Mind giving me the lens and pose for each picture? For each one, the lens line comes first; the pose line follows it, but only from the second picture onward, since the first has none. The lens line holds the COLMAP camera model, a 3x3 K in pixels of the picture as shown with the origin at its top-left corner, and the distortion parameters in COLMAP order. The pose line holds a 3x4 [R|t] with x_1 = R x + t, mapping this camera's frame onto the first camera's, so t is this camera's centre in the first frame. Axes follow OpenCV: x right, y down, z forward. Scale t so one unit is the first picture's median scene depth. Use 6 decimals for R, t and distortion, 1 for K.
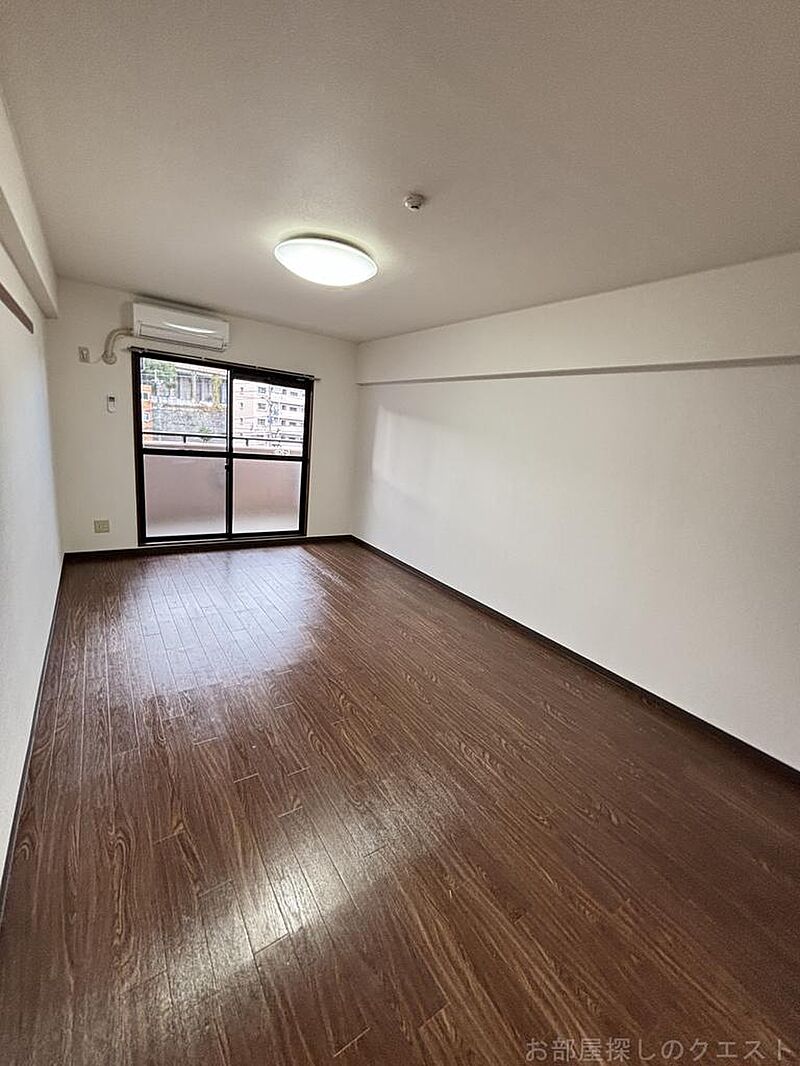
lens RADIAL K [[429.2, 0, 399.9], [0, 429.2, 528.2], [0, 0, 1]] dist [-0.000055, 0.000678]
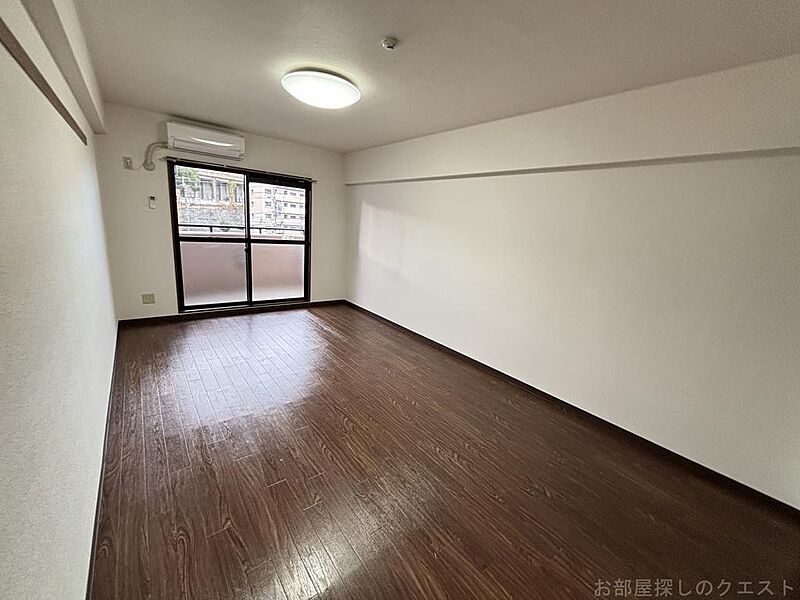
lens RADIAL K [[322.1, 0, 397.7], [0, 322.1, 298.8], [0, 0, 1]] dist [-0.000055, 0.000678]
pose [[0.997567, -0.033357, 0.061221, -0.019286], [0.032516, 0.999363, 0.014692, 0.008841], [-0.061672, -0.012666, 0.998016, -0.002012]]
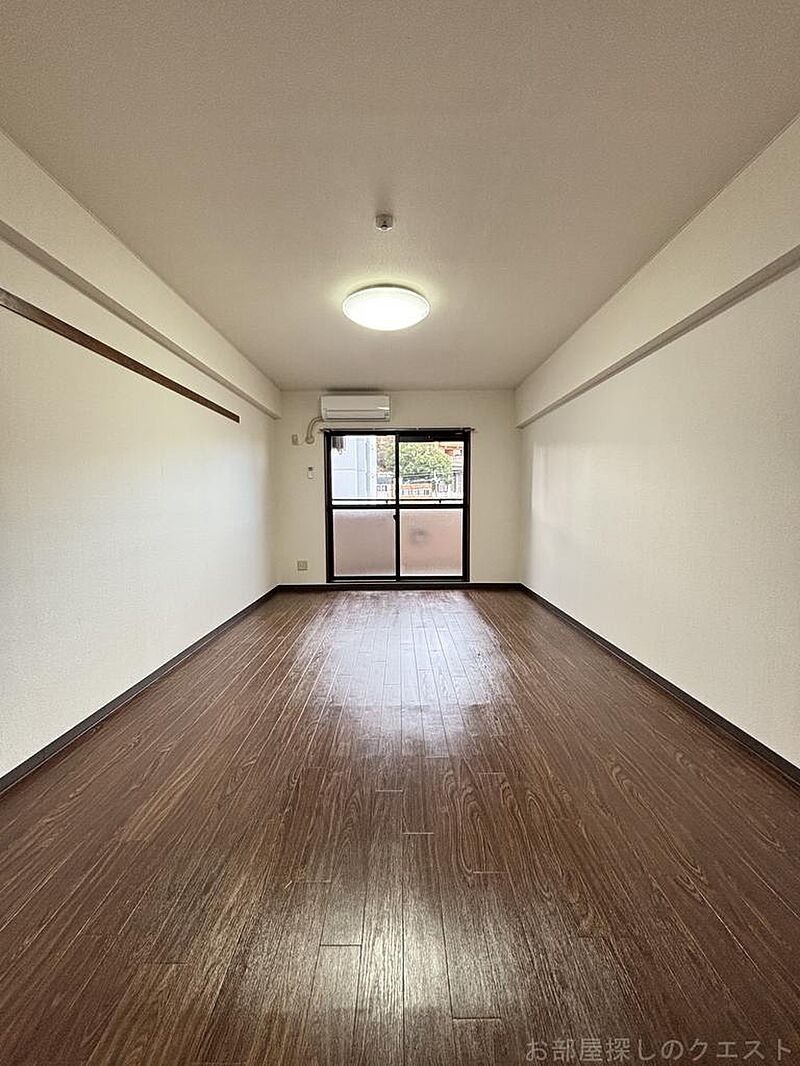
lens RADIAL K [[429.2, 0, 406.3], [0, 429.2, 533.0], [0, 0, 1]] dist [-0.000055, 0.000678]
pose [[0.822566, -0.064262, -0.565027, 0.429813], [-0.039553, 0.984723, -0.169577, 0.150237], [0.567292, 0.161837, 0.807458, 0.163444]]
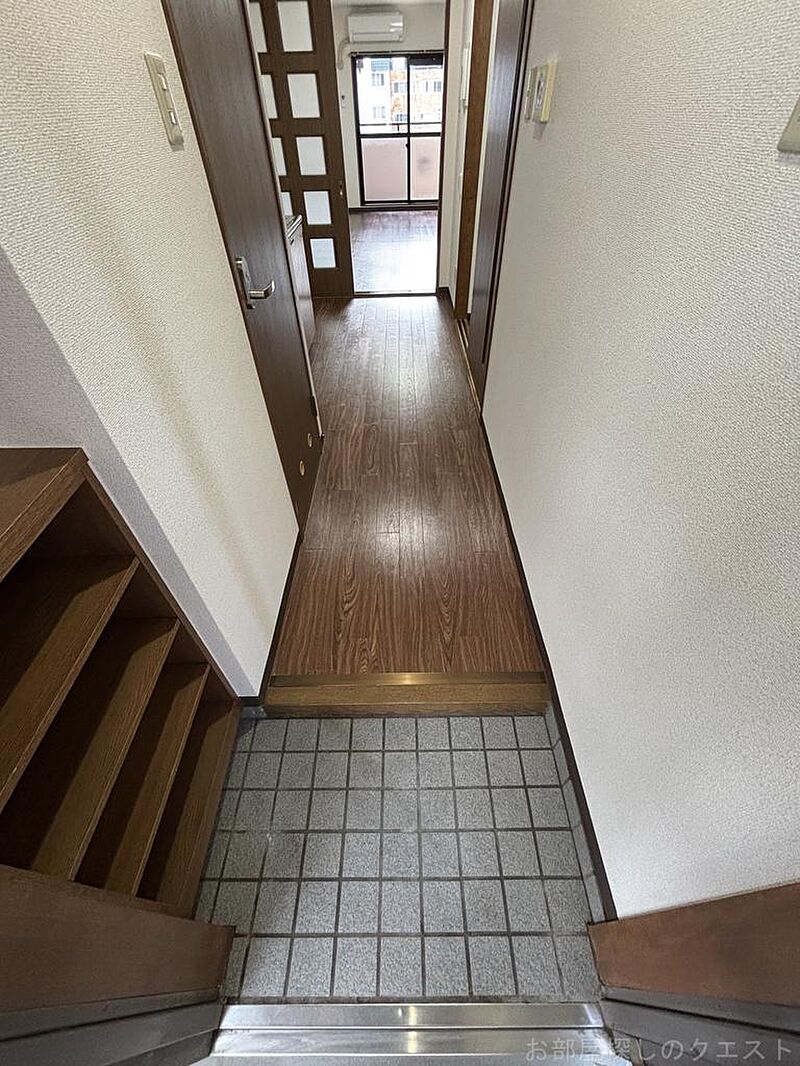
lens RADIAL K [[429.2, 0, 399.5], [0, 429.2, 531.4], [0, 0, 1]] dist [-0.000055, 0.000678]
pose [[0.812128, 0.320691, -0.487448, 1.287351], [-0.028050, 0.855909, 0.516366, 0.416877], [0.582804, -0.405682, 0.704103, -1.127897]]
